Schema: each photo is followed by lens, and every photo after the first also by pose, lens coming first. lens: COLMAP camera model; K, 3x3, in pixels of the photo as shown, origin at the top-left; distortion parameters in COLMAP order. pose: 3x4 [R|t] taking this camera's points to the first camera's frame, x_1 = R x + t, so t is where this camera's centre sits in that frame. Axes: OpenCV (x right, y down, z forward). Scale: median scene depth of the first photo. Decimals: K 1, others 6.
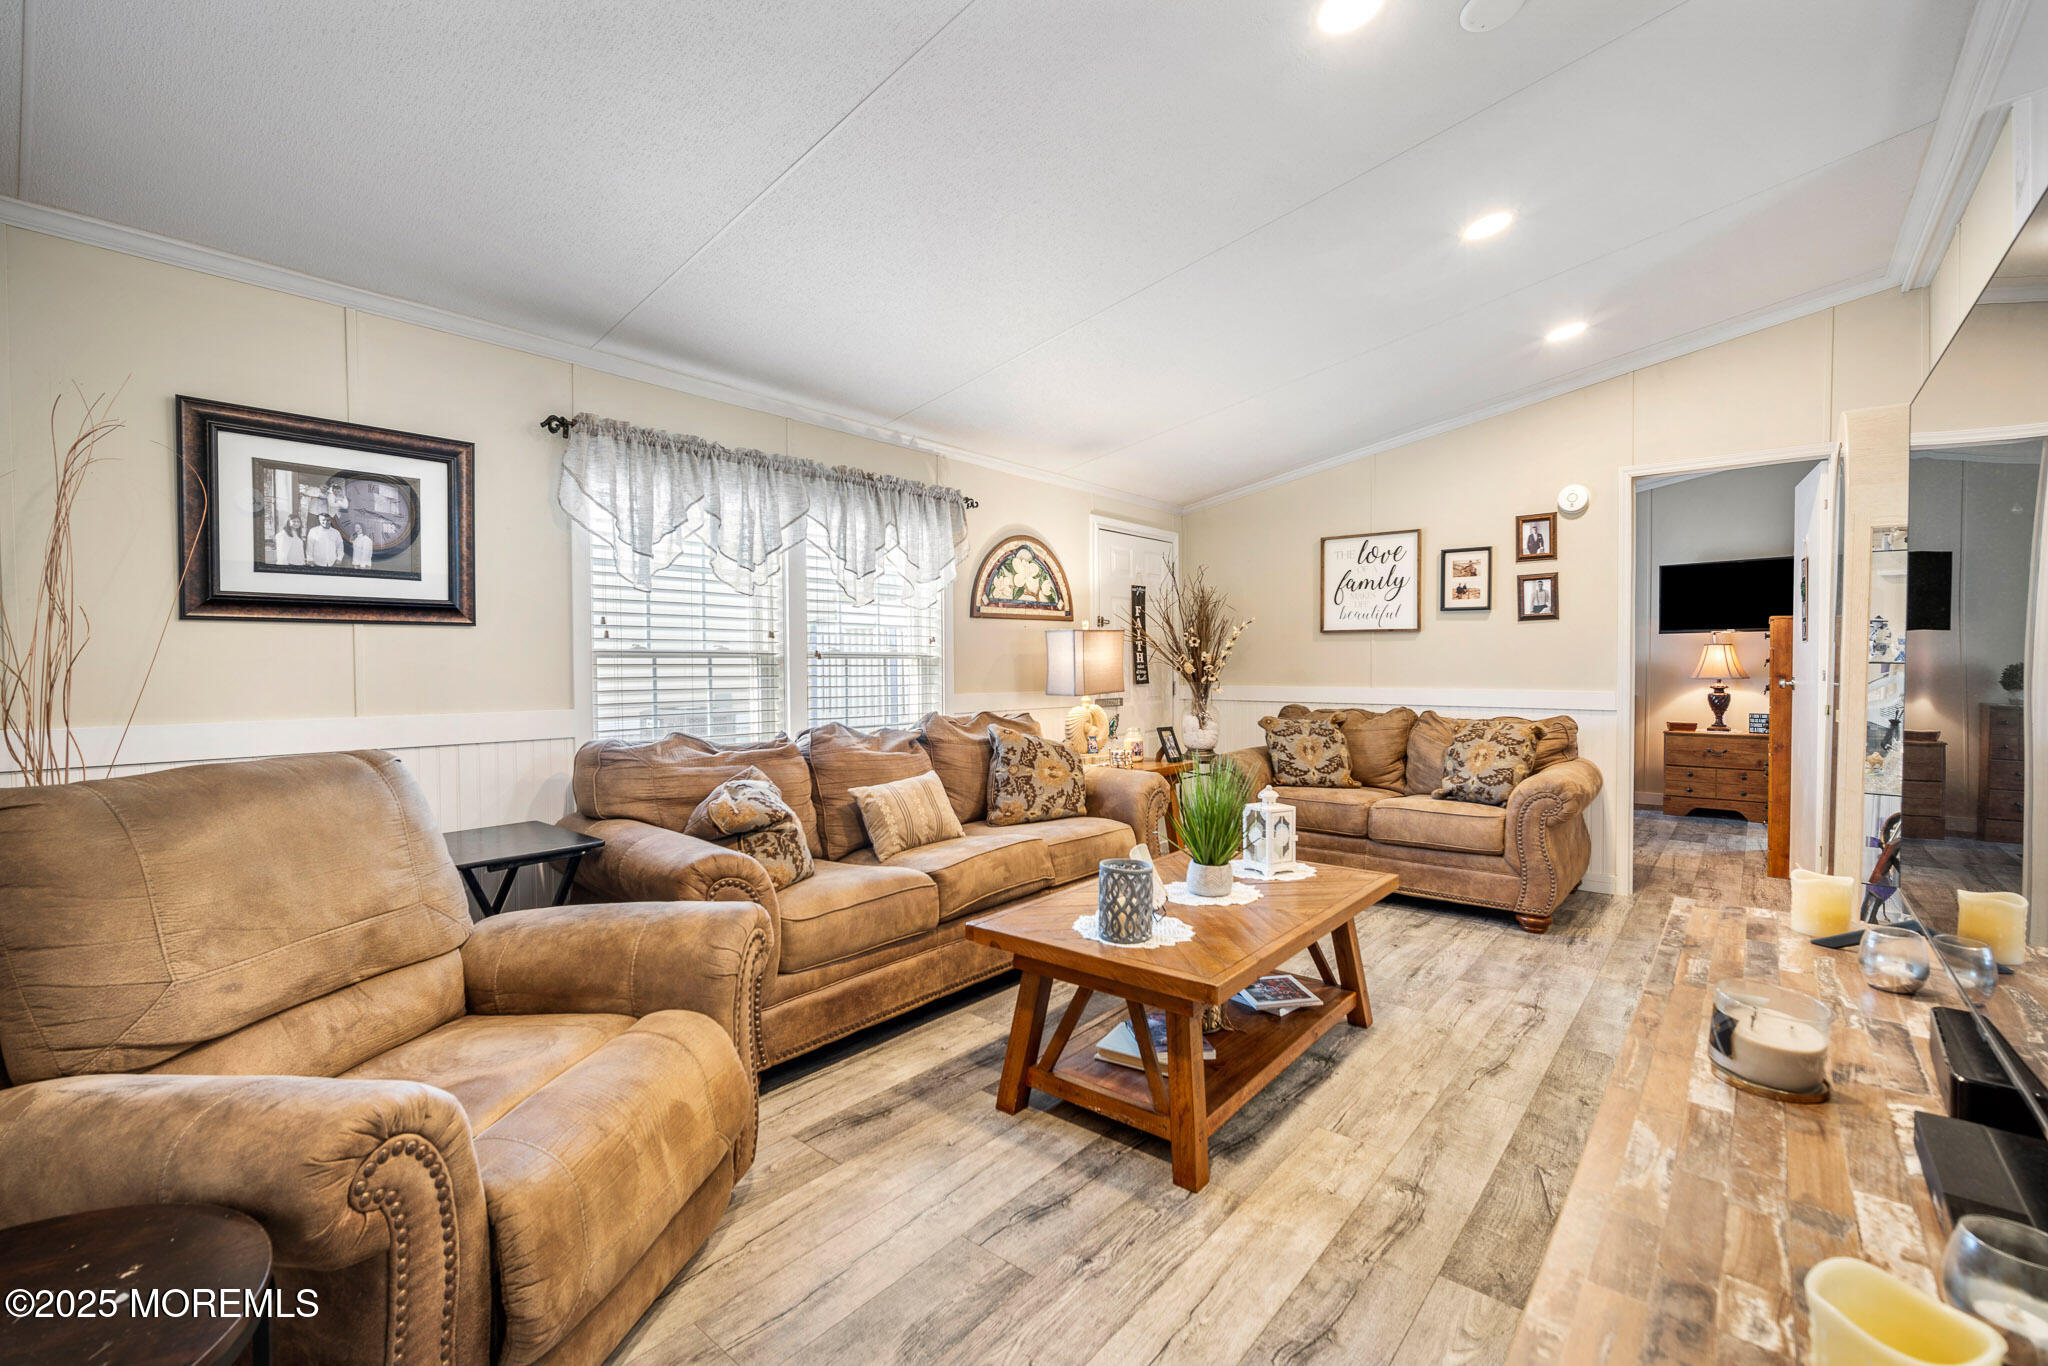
lens RADIAL K [[891.3, 0, 1027.6], [0, 891.3, 671.4], [0, 0, 1]] dist [-0.010833, -0.000105]
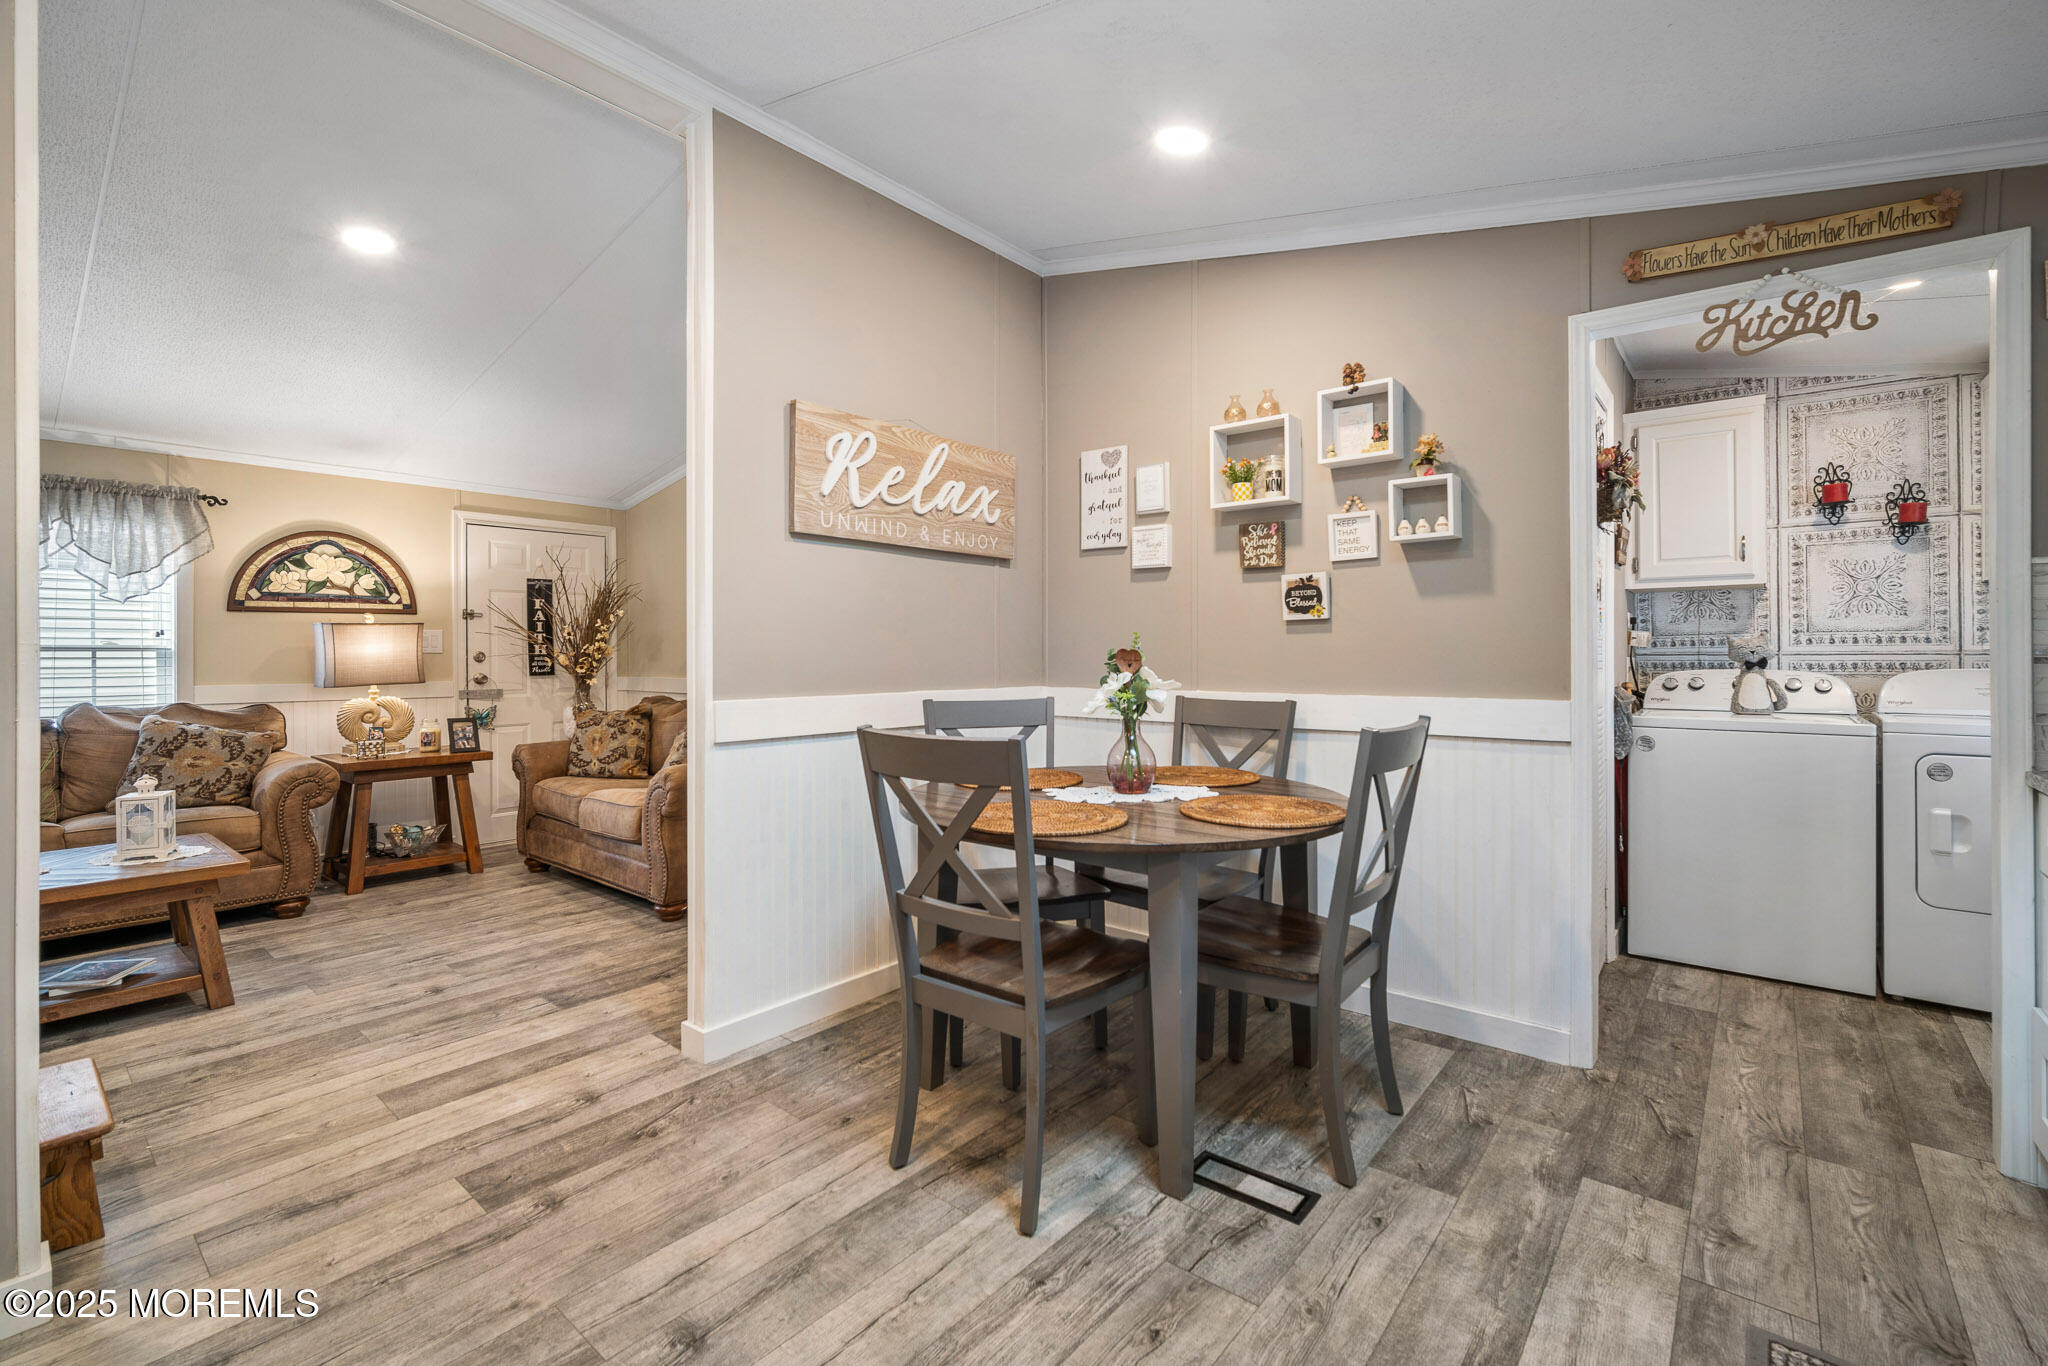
lens RADIAL K [[891.3, 0, 1027.1], [0, 891.3, 667.6], [0, 0, 1]] dist [-0.010833, -0.000105]
pose [[0.999941, -0.001390, -0.010801, 0.885417], [0.001449, 0.999984, 0.005421, 0.000239], [0.010793, -0.005437, 0.999927, -0.009159]]
